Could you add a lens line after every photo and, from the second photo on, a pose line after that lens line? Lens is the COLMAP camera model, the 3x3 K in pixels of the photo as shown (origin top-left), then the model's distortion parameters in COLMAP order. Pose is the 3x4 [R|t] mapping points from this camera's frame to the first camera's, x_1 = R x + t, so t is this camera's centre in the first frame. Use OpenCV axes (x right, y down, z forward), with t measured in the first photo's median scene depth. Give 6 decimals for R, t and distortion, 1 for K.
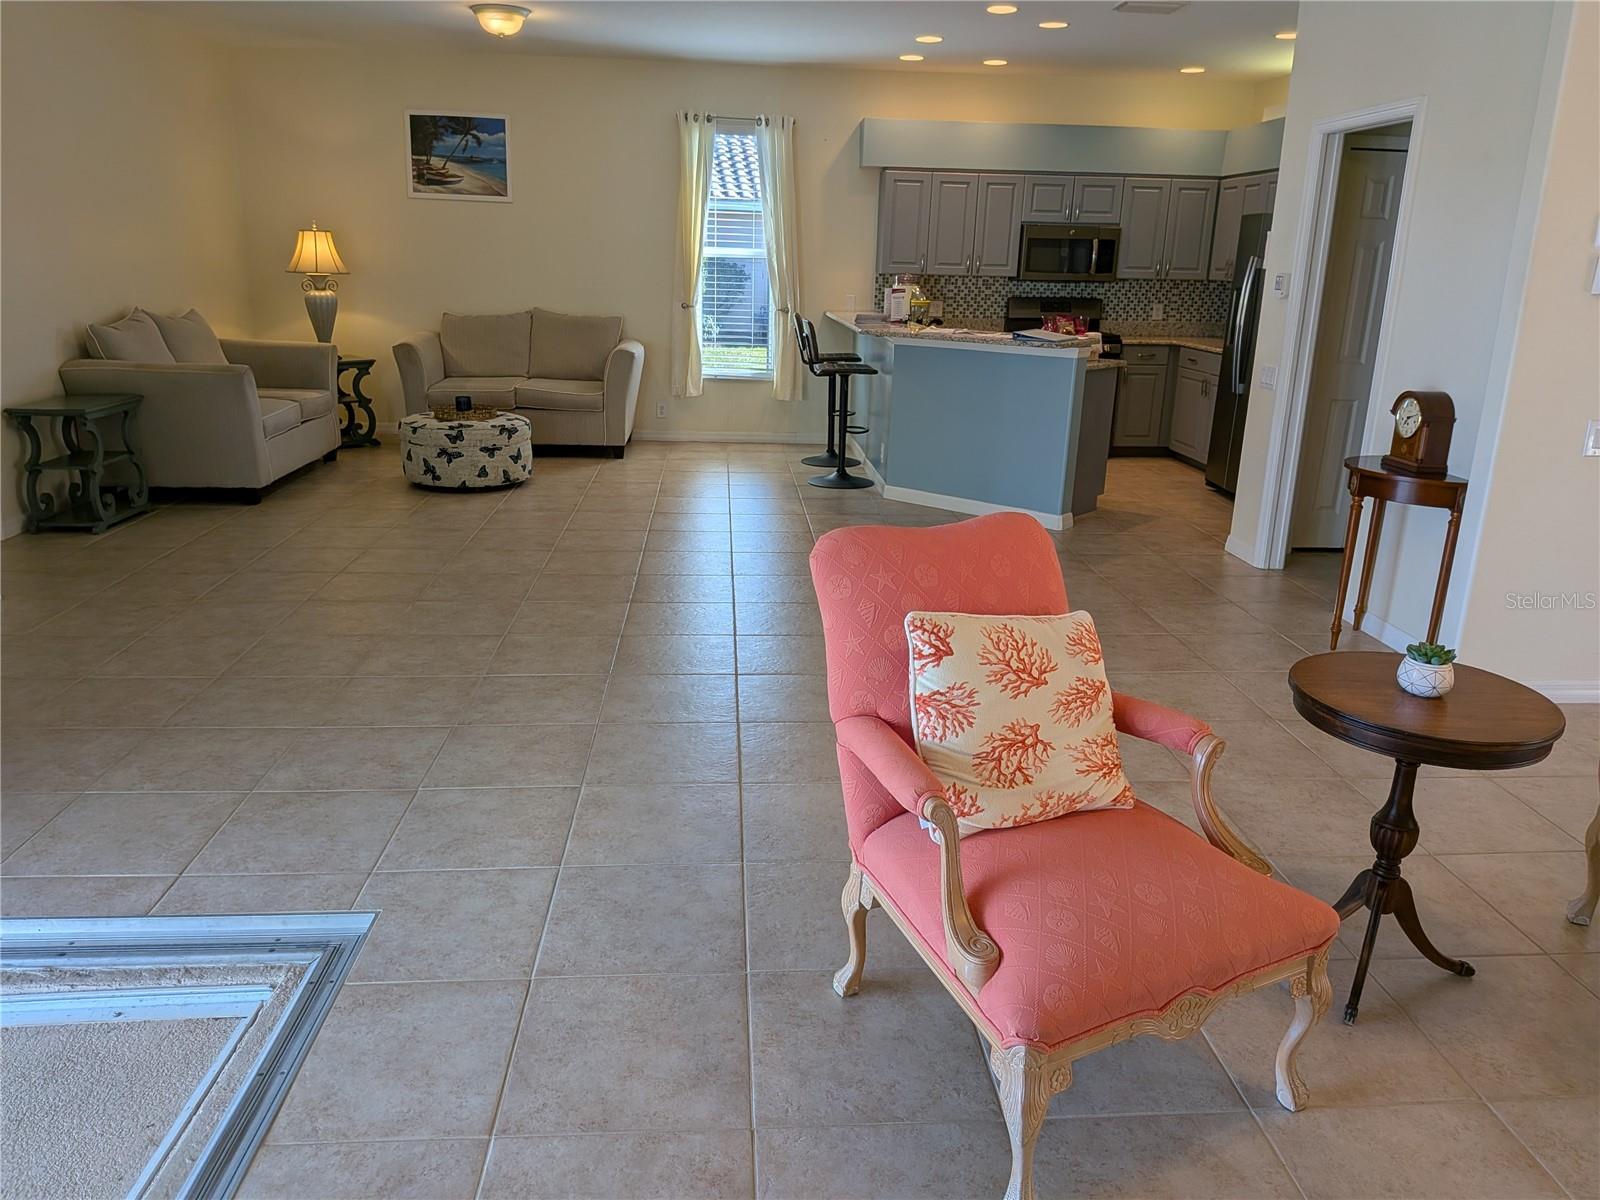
lens RADIAL K [[1143.3, 0, 809.2], [0, 1143.3, 593.8], [0, 0, 1]] dist [0.074147, -0.121568]
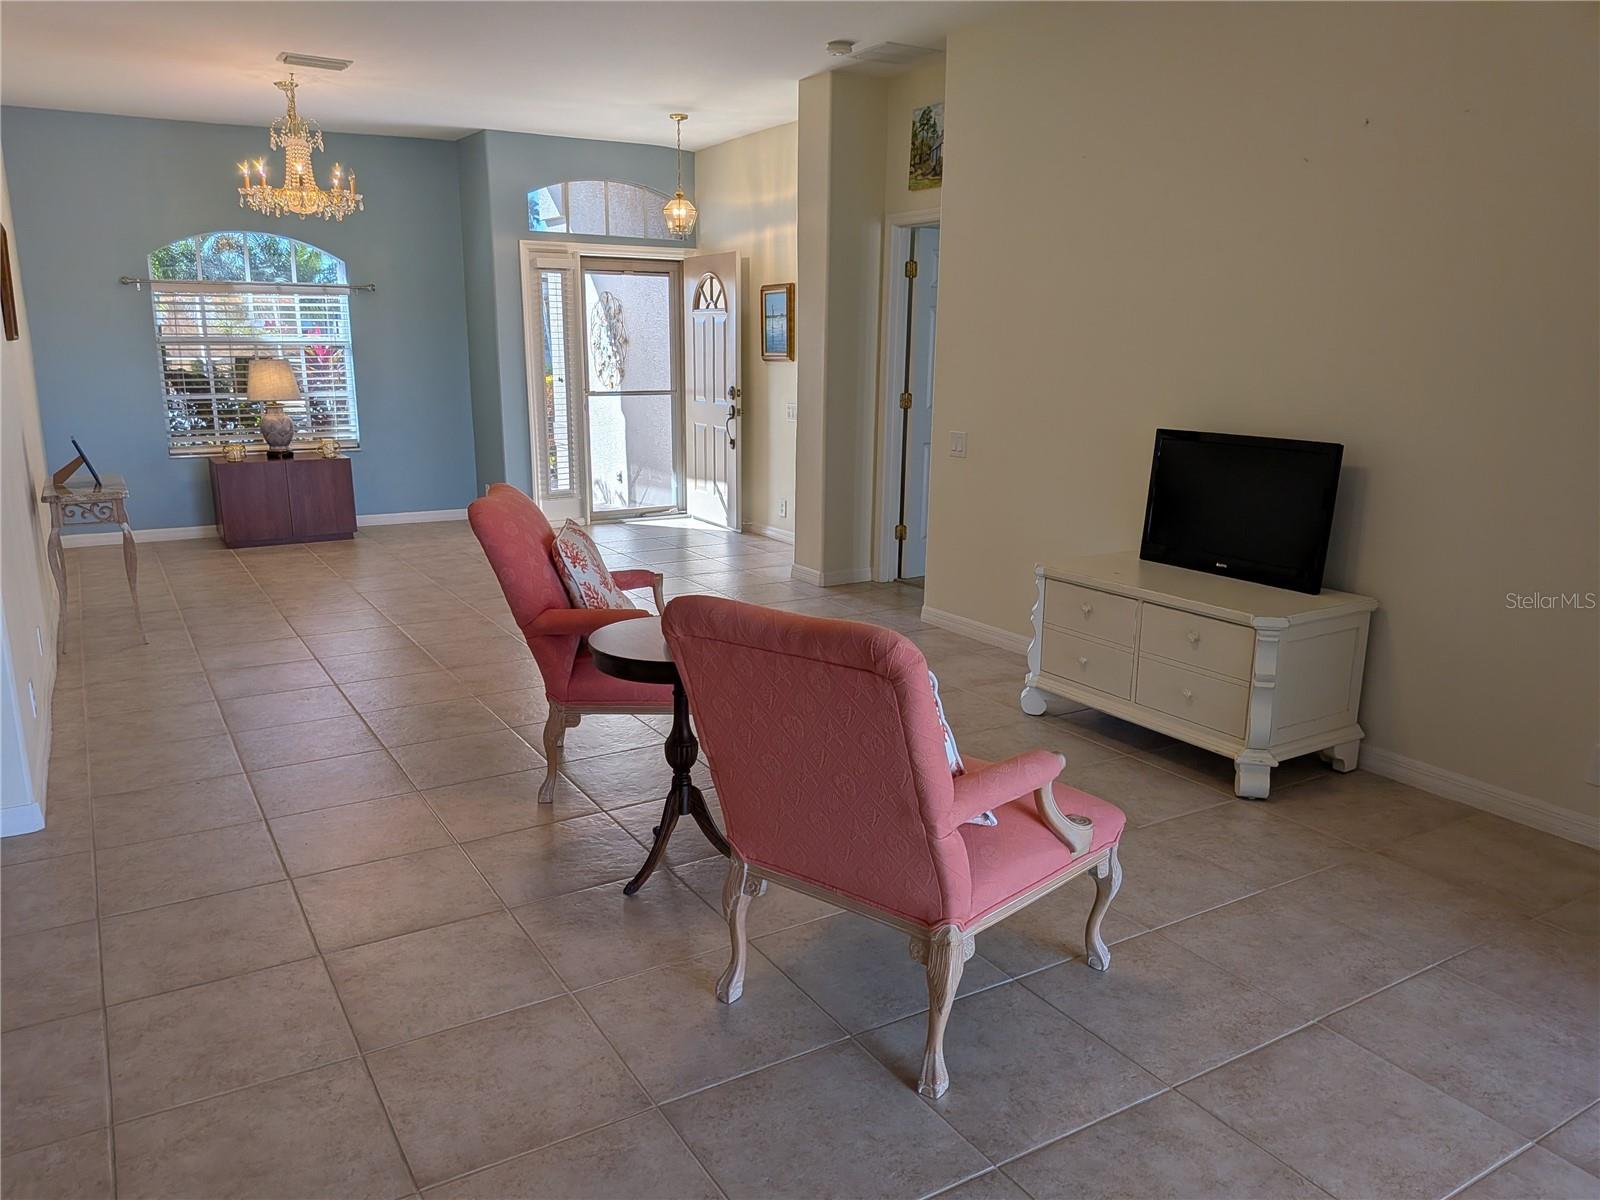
lens RADIAL K [[1143.3, 0, 775.1], [0, 1143.3, 617.2], [0, 0, 1]] dist [0.074147, -0.121568]
pose [[-0.443666, -0.239658, 0.863553, -0.213452], [0.239296, 0.896916, 0.371859, -0.131933], [-0.863654, 0.371626, -0.340582, 0.447457]]
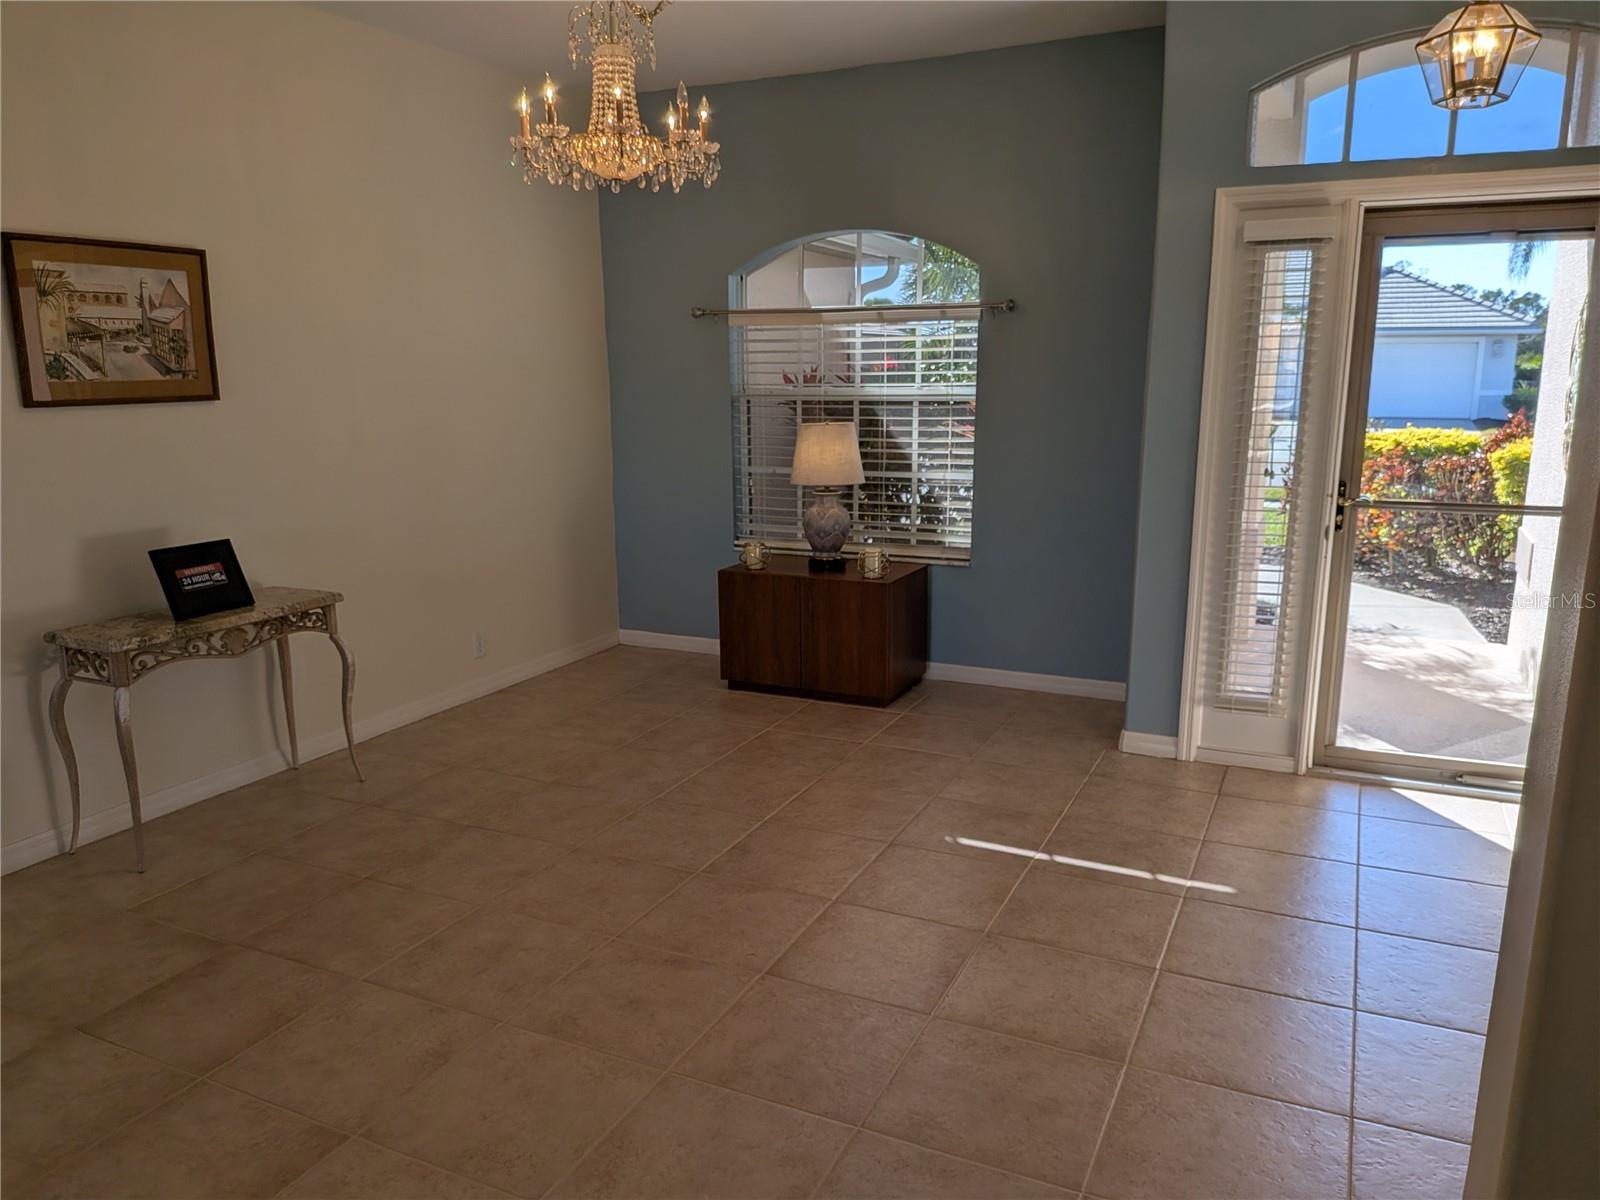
lens RADIAL K [[1143.3, 0, 780.7], [0, 1143.3, 634.4], [0, 0, 1]] dist [0.074147, -0.121568]
pose [[0.500679, -0.224842, 0.835922, 0.387572], [0.265067, 0.959112, 0.099214, -0.001759], [-0.824051, 0.171901, 0.539806, 0.027248]]
